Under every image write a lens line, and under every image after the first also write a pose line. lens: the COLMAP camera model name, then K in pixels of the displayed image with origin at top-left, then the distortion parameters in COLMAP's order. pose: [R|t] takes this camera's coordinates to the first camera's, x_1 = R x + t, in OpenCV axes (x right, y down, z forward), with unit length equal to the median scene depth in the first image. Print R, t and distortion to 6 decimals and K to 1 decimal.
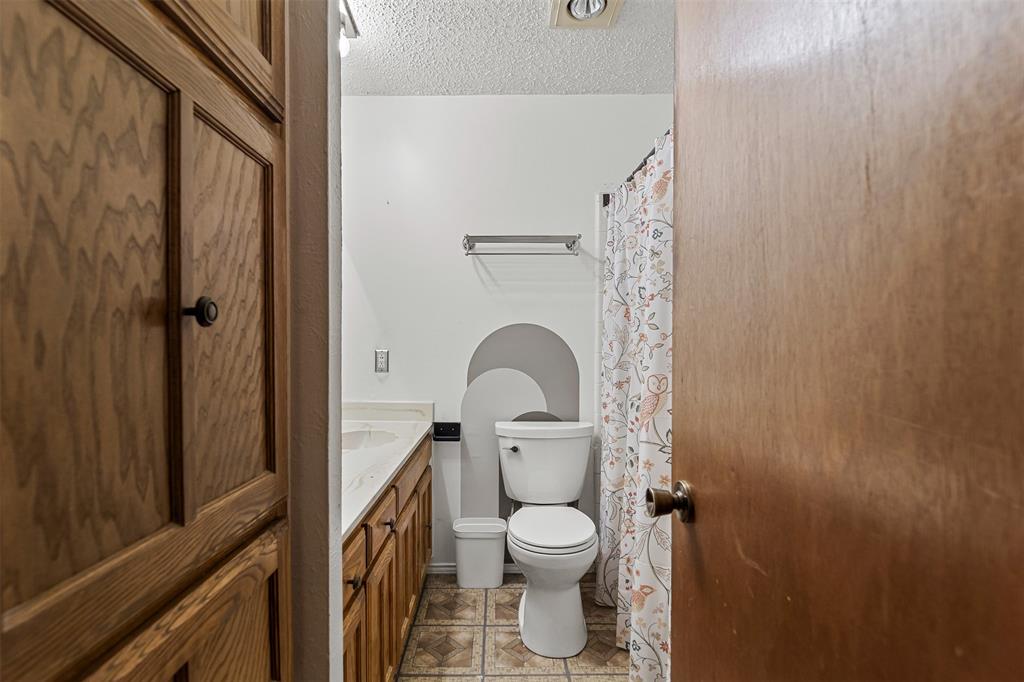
lens RADIAL K [[473.5, 0, 507.8], [0, 473.5, 341.9], [0, 0, 1]] dist [-0.005562, 0.001194]
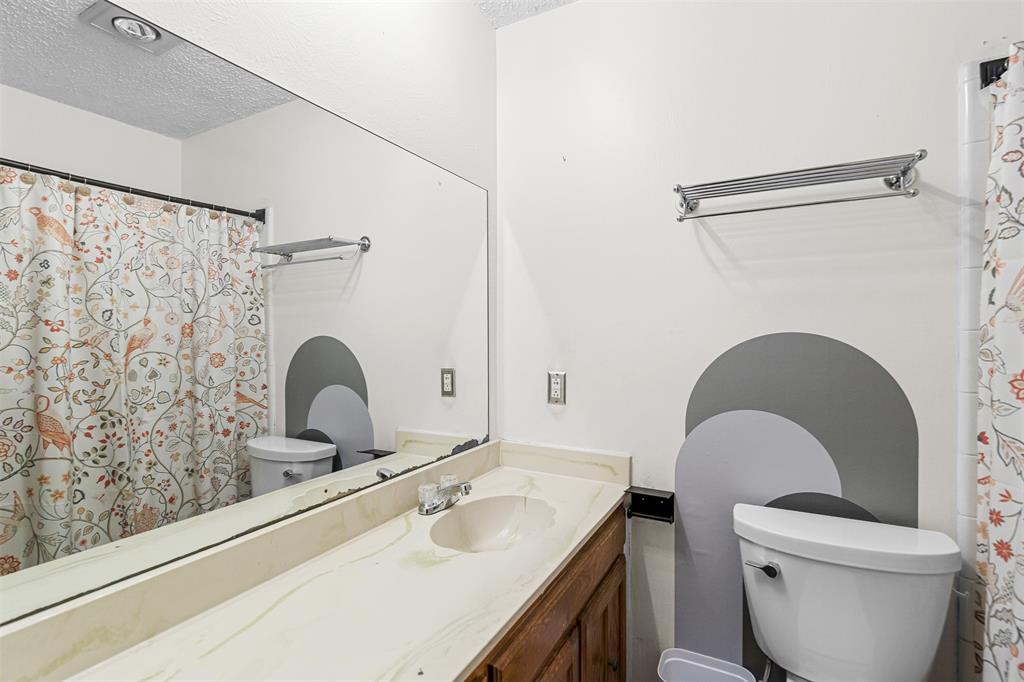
lens RADIAL K [[473.5, 0, 521.5], [0, 473.5, 333.5], [0, 0, 1]] dist [-0.005562, 0.001194]
pose [[0.874041, -0.002584, -0.485846, 0.026525], [0.000146, 0.999987, -0.005056, -0.035825], [0.485853, 0.004348, 0.874030, 0.362596]]
